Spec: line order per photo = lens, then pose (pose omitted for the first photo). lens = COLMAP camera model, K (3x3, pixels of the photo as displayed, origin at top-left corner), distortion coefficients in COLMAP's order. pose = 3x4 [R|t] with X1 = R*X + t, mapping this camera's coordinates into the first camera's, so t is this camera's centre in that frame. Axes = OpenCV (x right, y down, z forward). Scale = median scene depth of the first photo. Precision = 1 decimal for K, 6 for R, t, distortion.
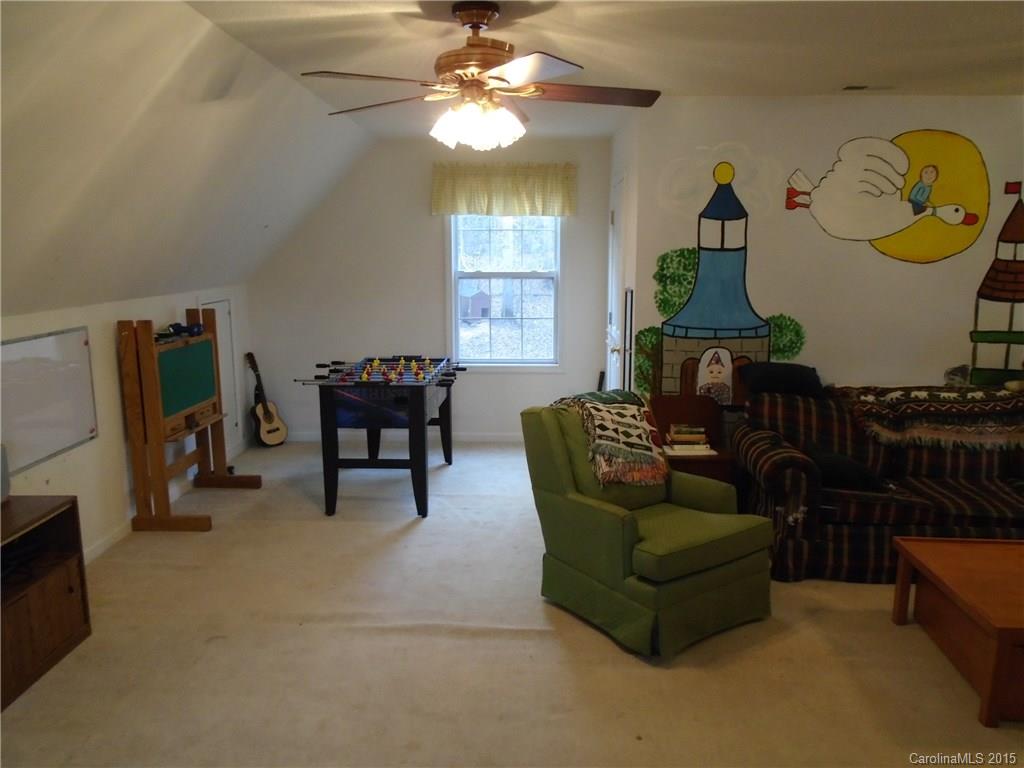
lens RADIAL K [[796.4, 0, 516.6], [0, 796.4, 387.8], [0, 0, 1]] dist [-0.009364, 0.008968]
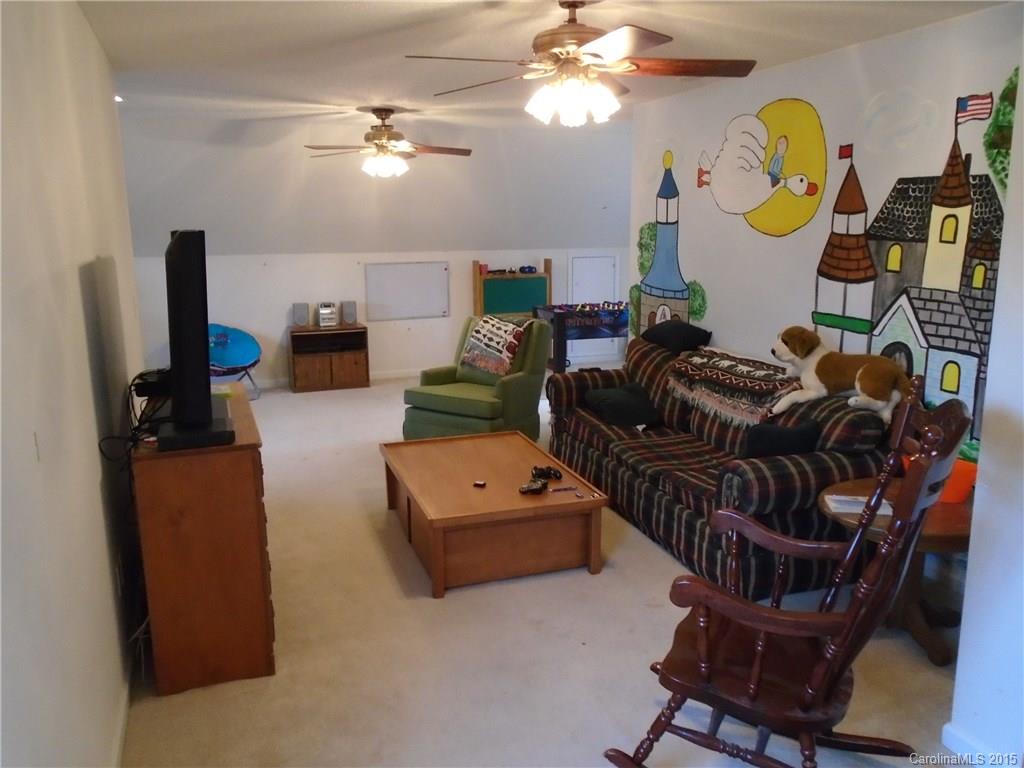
lens RADIAL K [[796.4, 0, 509.3], [0, 796.4, 384.2], [0, 0, 1]] dist [-0.009364, 0.008968]
pose [[0.368695, 0.180032, -0.911950, 1.328409], [-0.155022, 0.979235, 0.130640, -0.056152], [0.916533, 0.093205, 0.388948, 0.337314]]
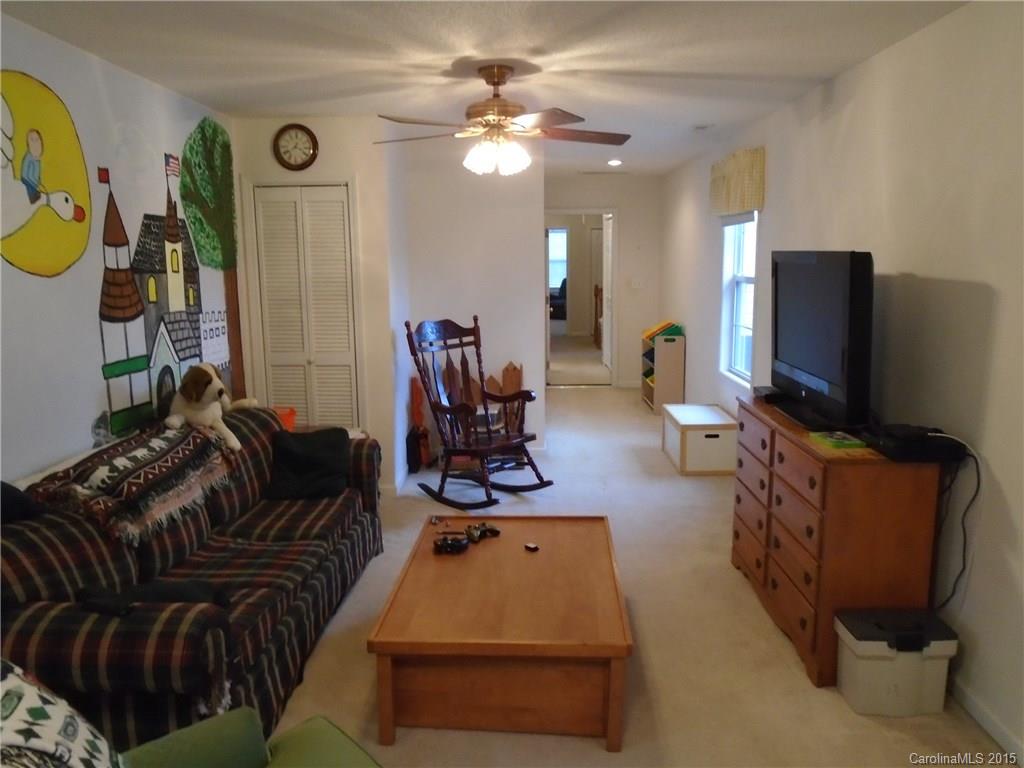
lens RADIAL K [[796.4, 0, 510.6], [0, 796.4, 383.4], [0, 0, 1]] dist [-0.009364, 0.008968]
pose [[0.002570, -0.164329, 0.986402, -0.165300], [0.186574, 0.969164, 0.160971, -0.106073], [-0.982437, 0.183624, 0.033151, 0.619679]]
